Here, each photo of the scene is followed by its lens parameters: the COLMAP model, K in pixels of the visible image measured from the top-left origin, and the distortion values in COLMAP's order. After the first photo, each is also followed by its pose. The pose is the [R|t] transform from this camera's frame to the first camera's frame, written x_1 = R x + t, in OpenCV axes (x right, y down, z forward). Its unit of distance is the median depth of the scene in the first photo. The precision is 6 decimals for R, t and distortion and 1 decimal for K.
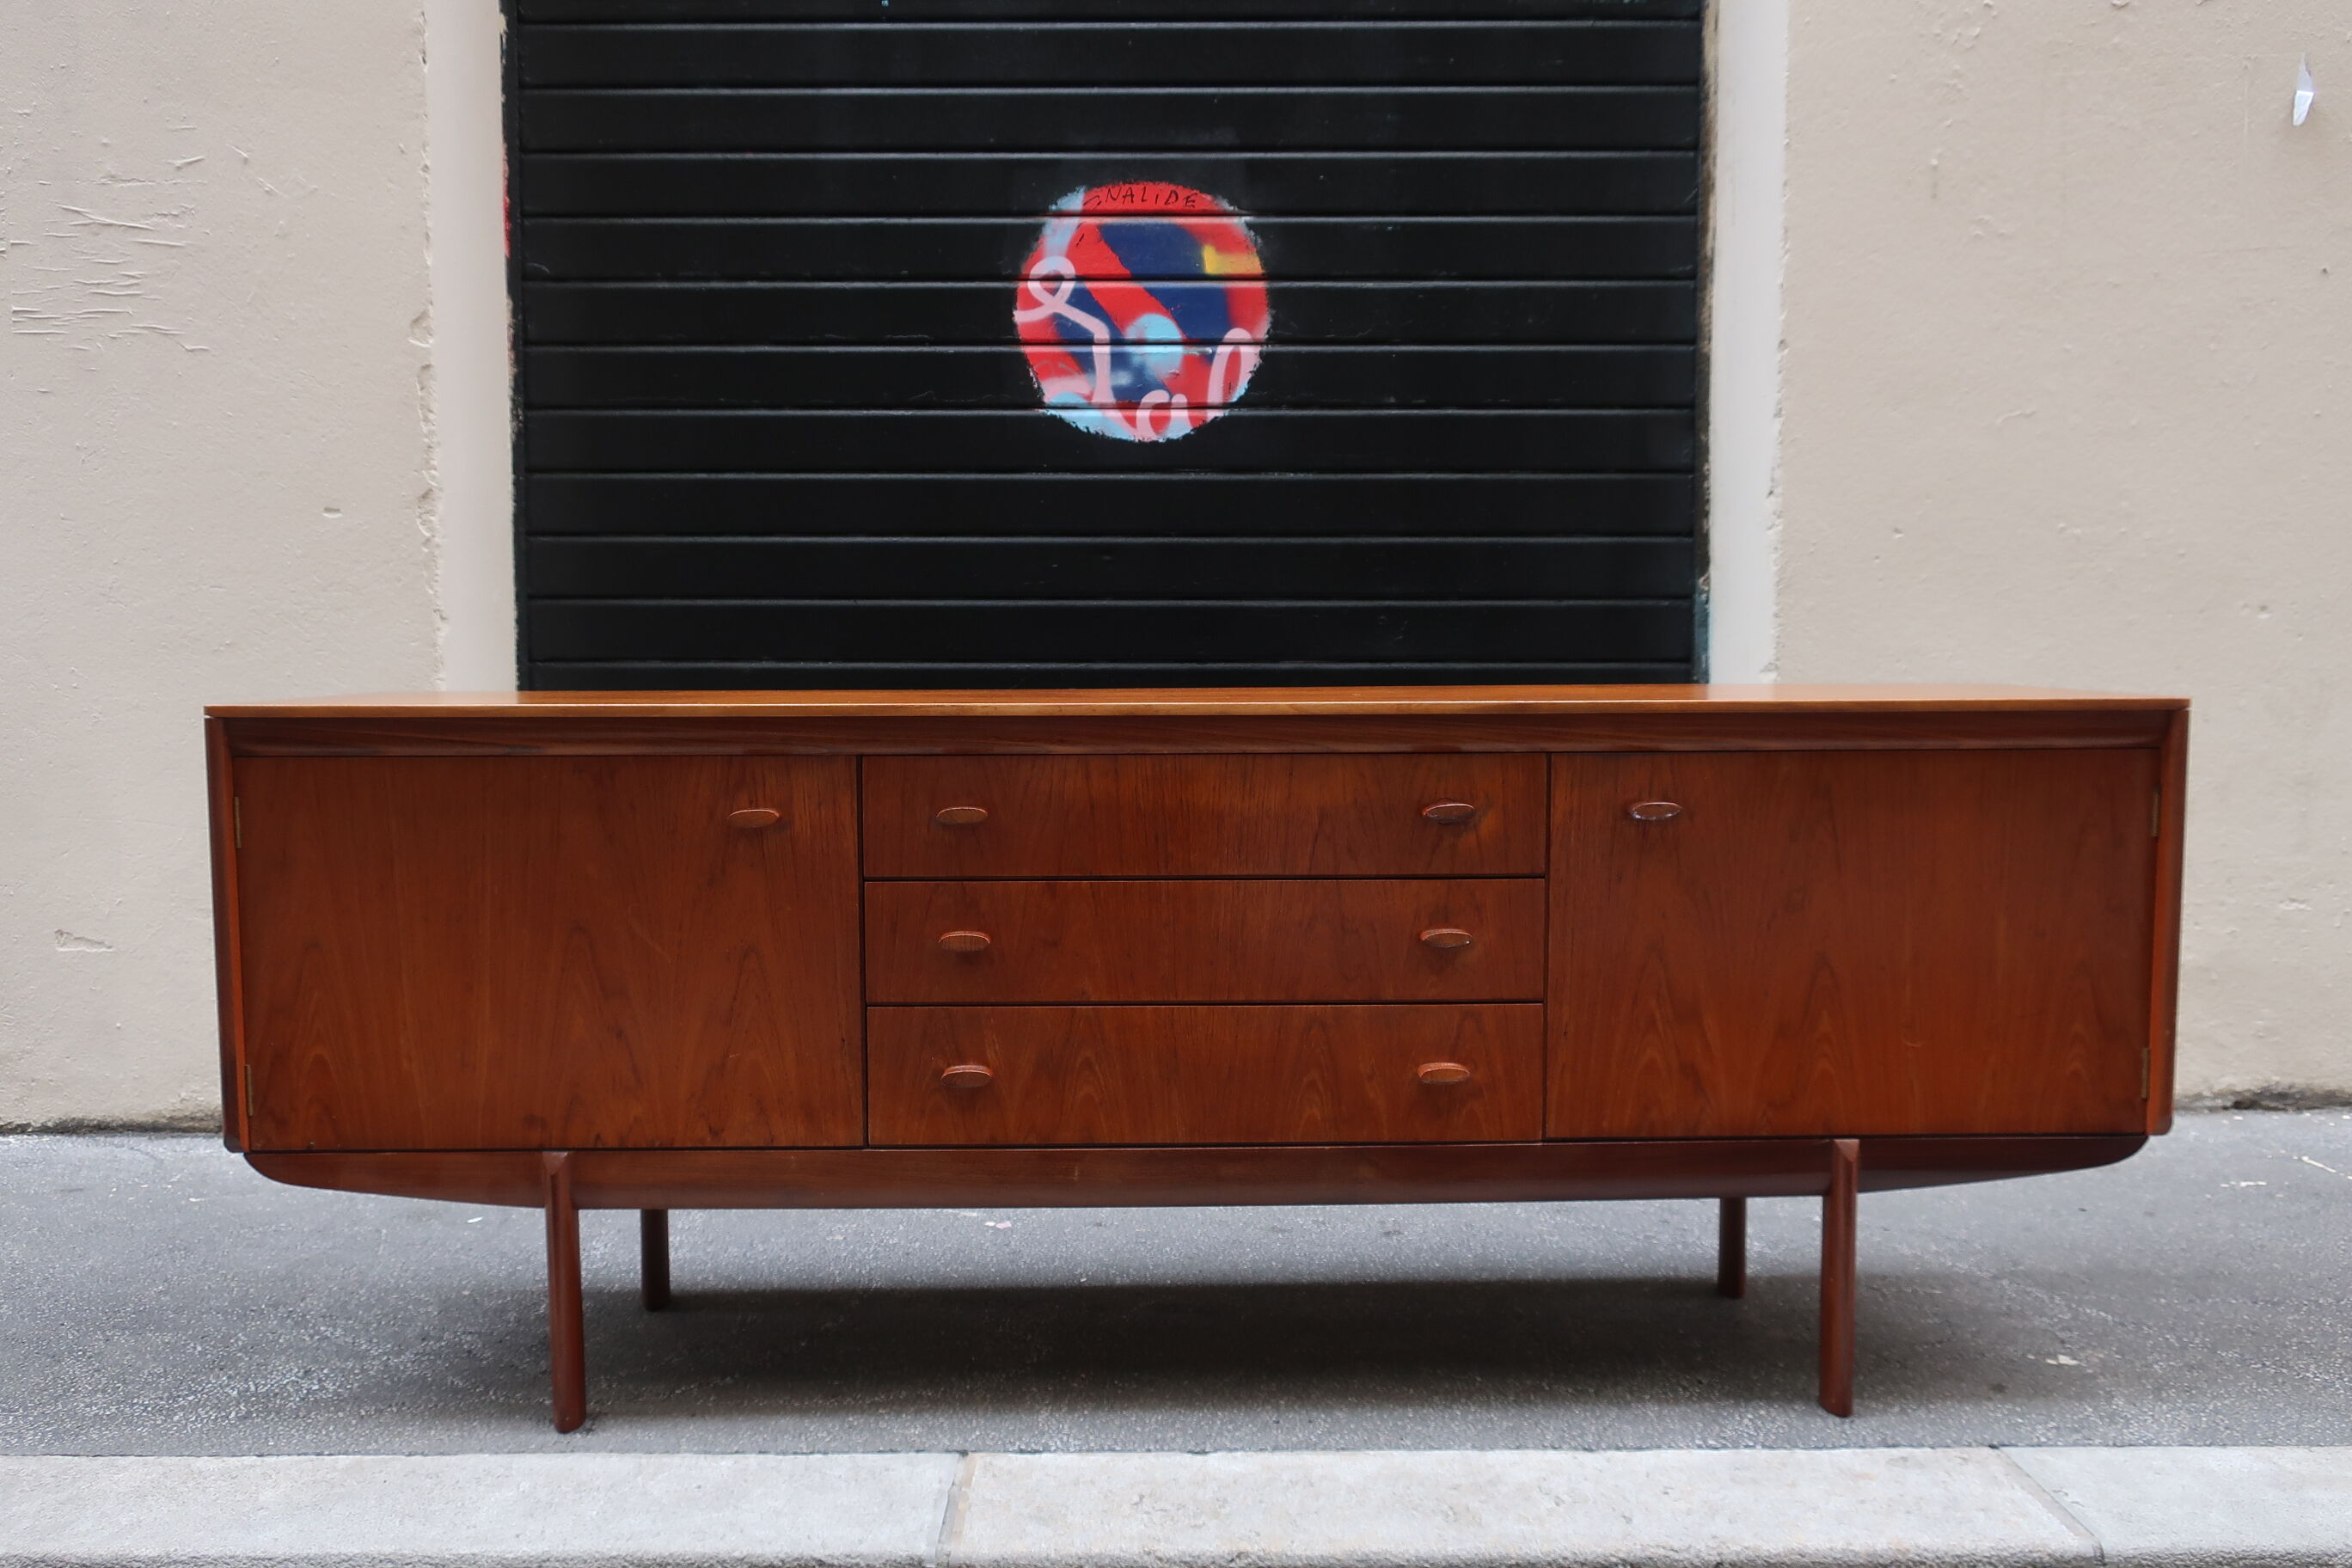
lens RADIAL K [[1852.3, 0, 1168.0], [0, 1852.3, 786.7], [0, 0, 1]] dist [-0.003194, 0.005541]
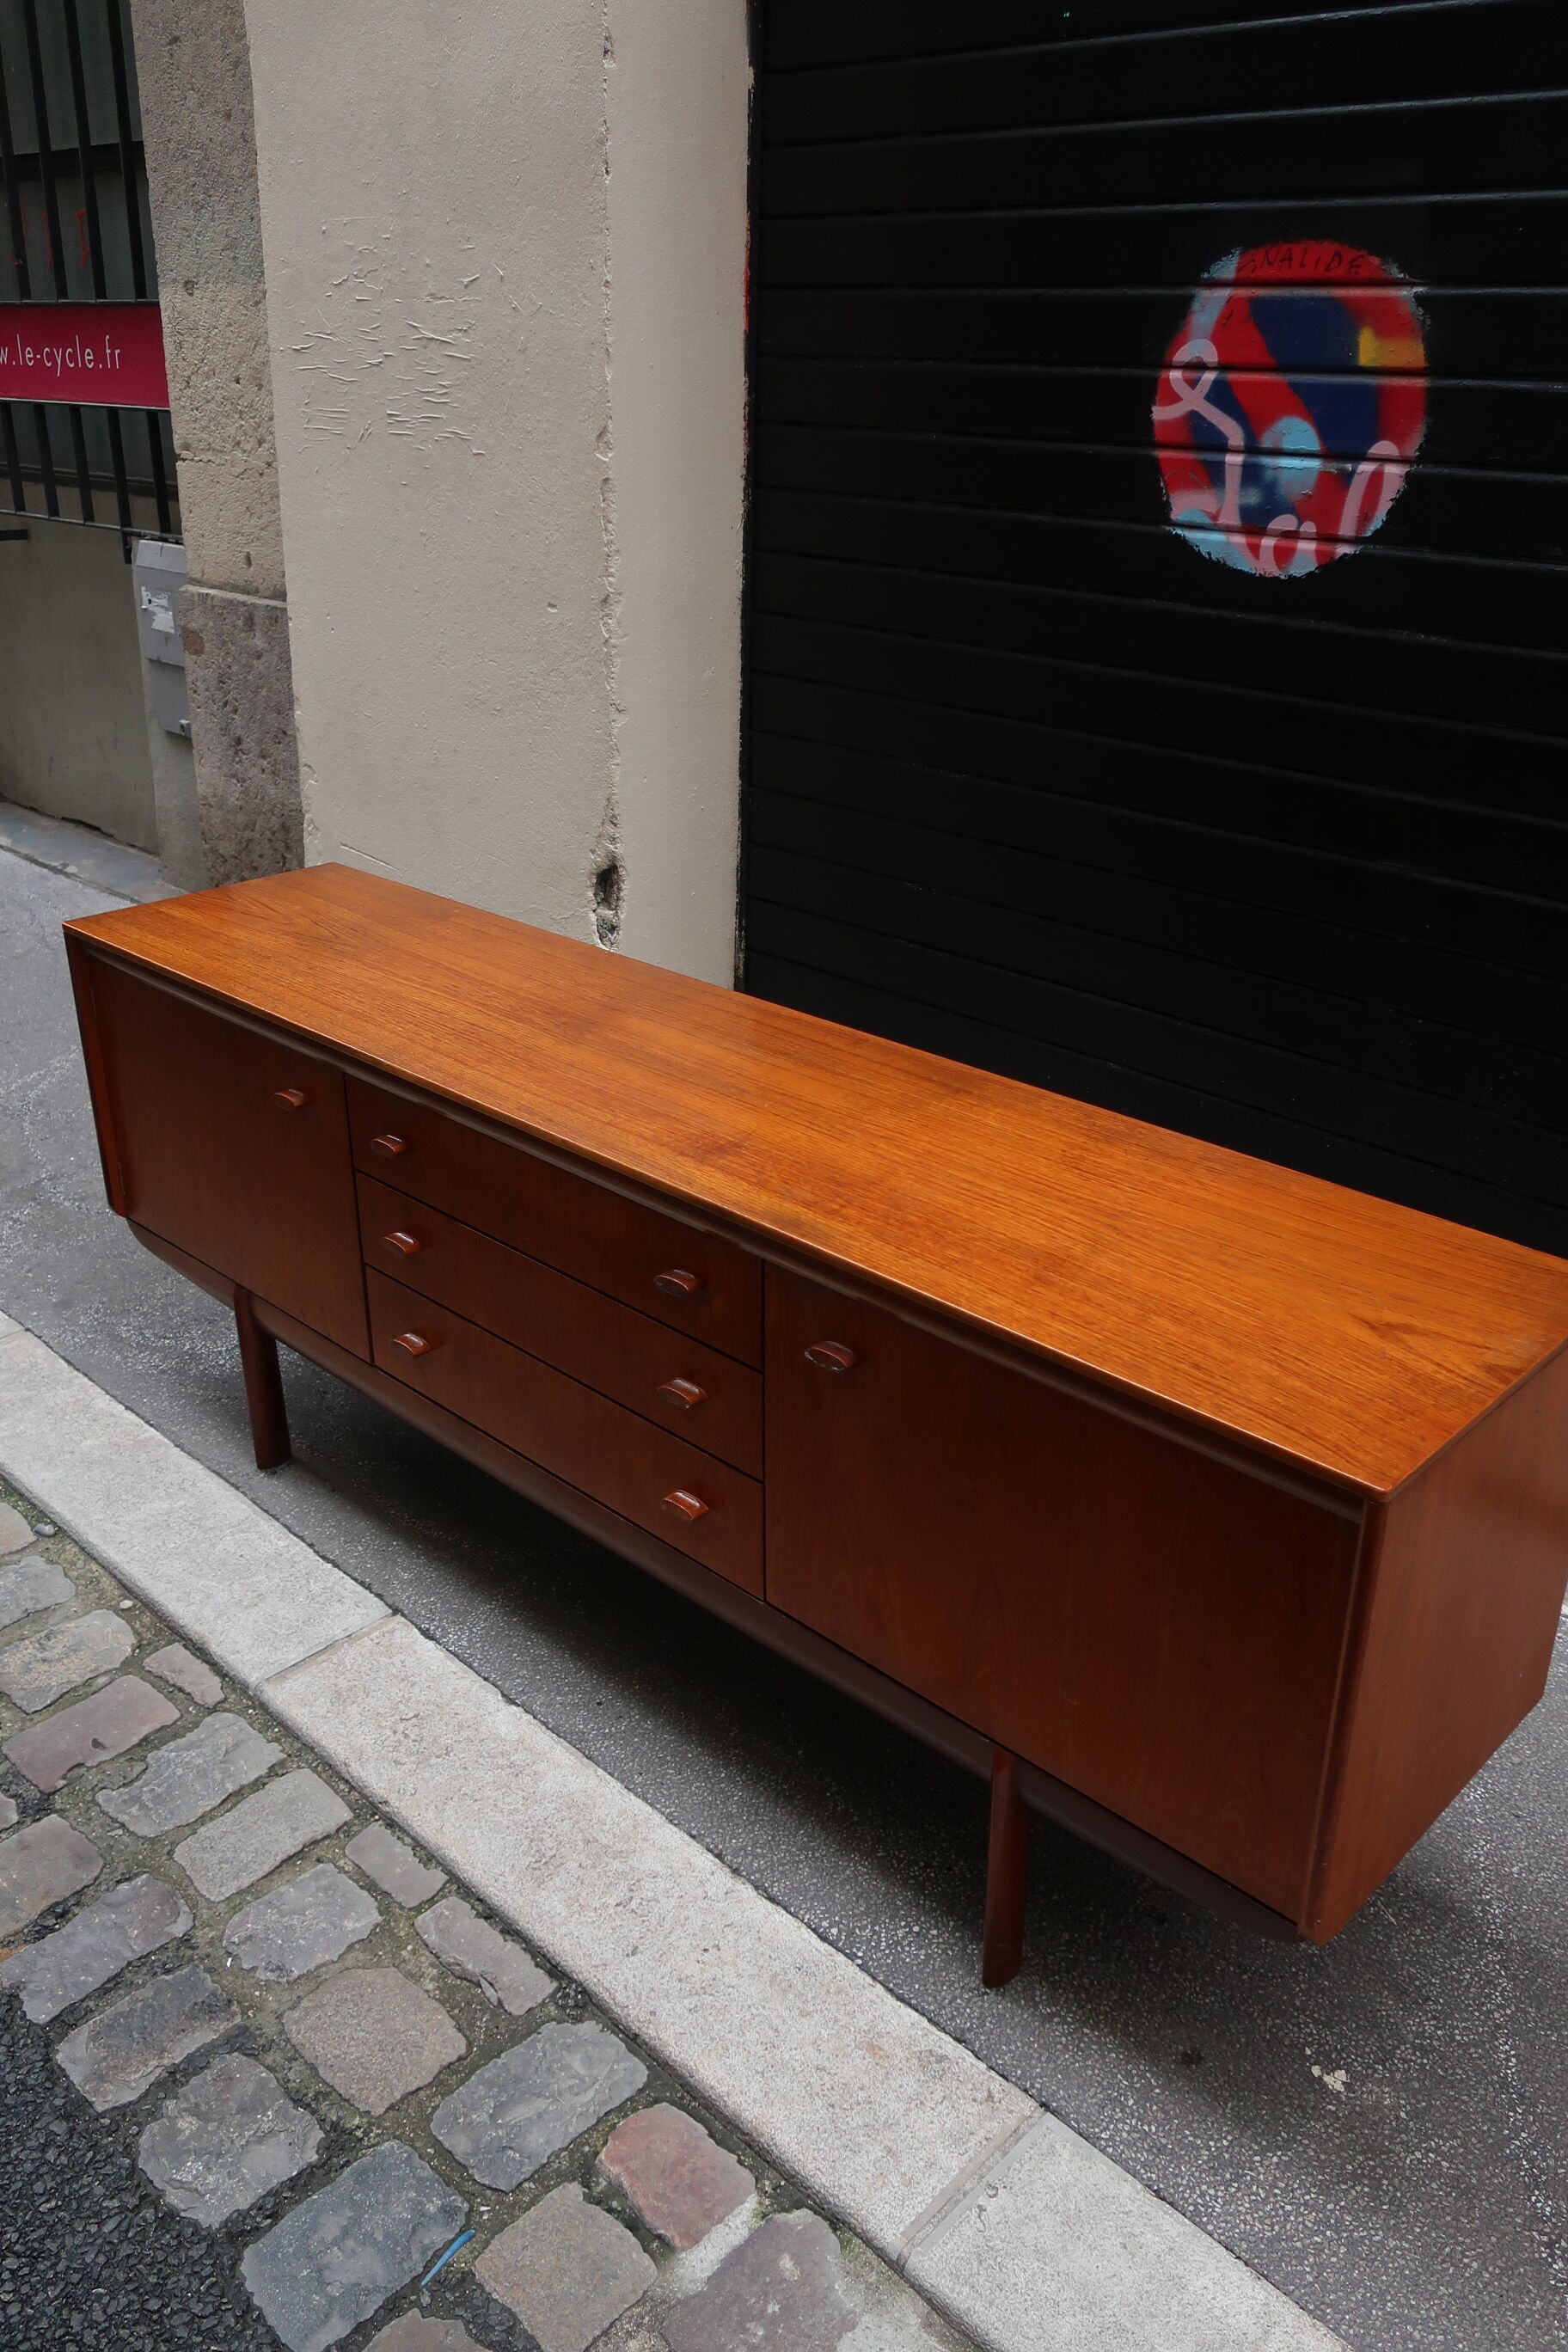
lens RADIAL K [[1852.3, 0, 773.8], [0, 1852.3, 1166.7], [0, 0, 1]] dist [-0.003194, 0.005541]
pose [[0.709130, 0.296076, -0.639902, 0.495303], [-0.063097, 0.930568, 0.360641, -0.249986], [0.702249, -0.215365, 0.678575, 0.234163]]
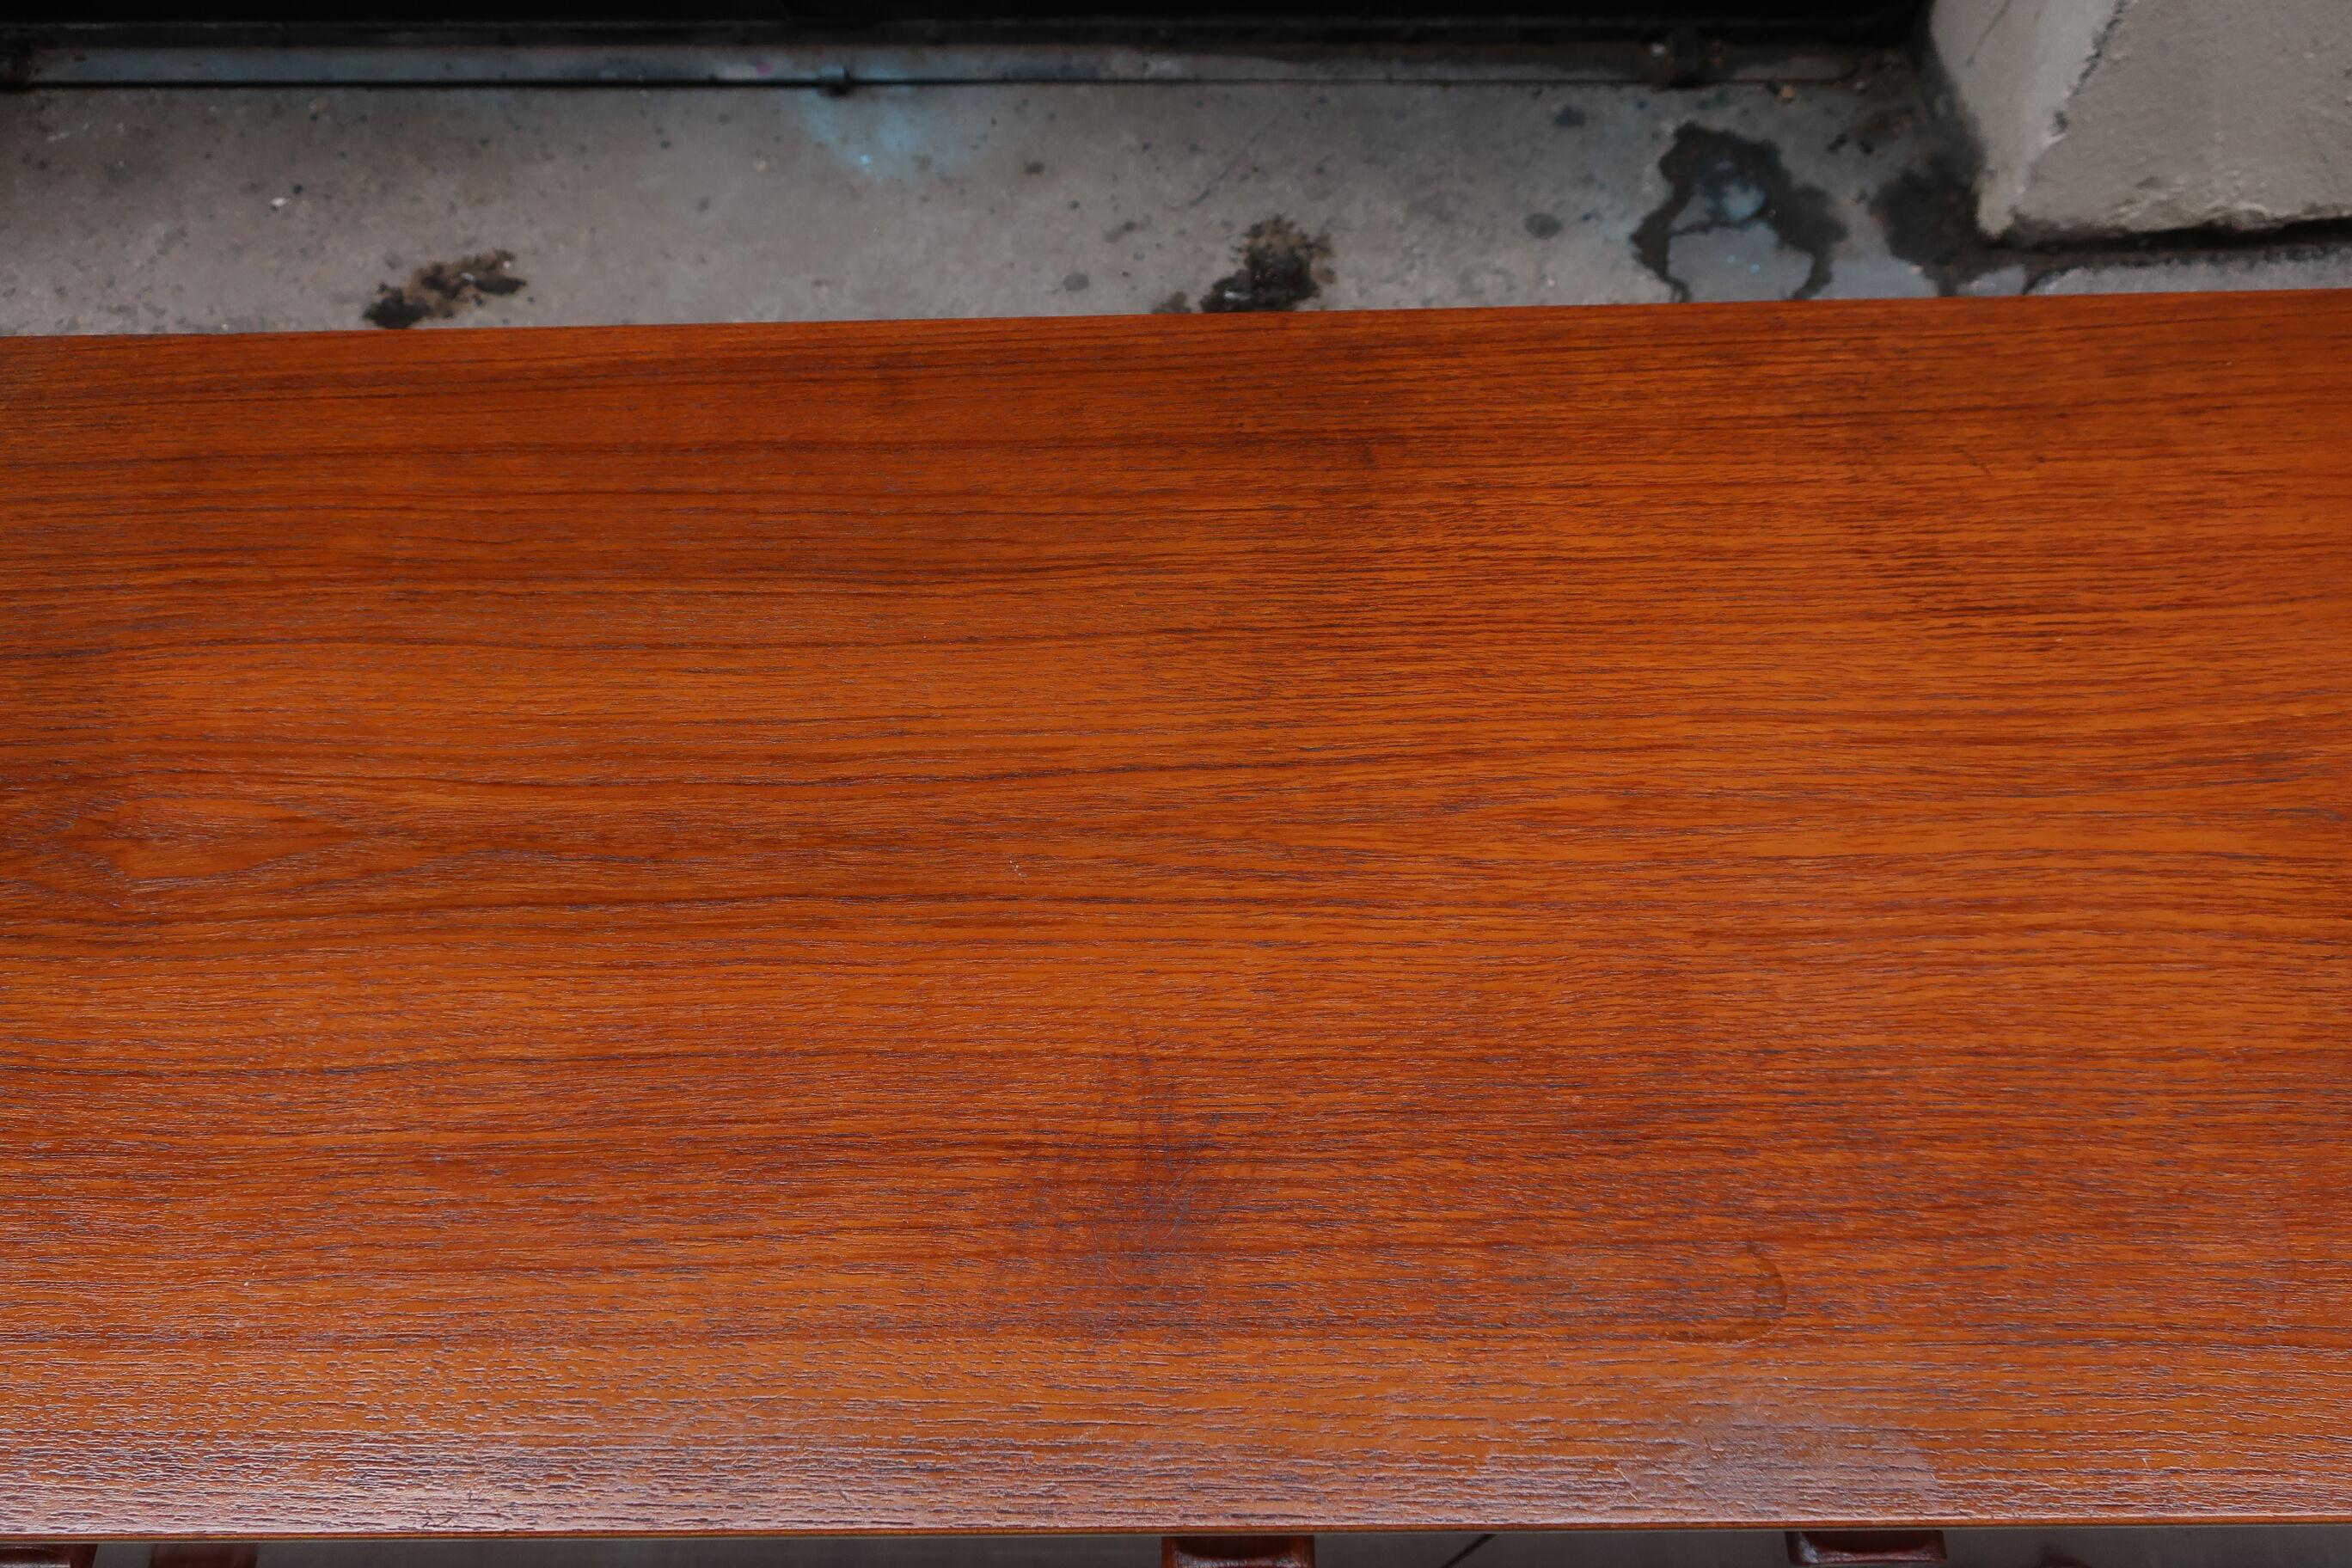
lens RADIAL K [[1852.3, 0, 1173.7], [0, 1852.3, 785.4], [0, 0, 1]] dist [-0.003194, 0.005541]
pose [[0.999817, 0.001900, -0.019043, 0.090185], [0.015089, 0.533806, 0.845472, -0.211245], [0.011772, -0.845605, 0.533679, 0.579356]]
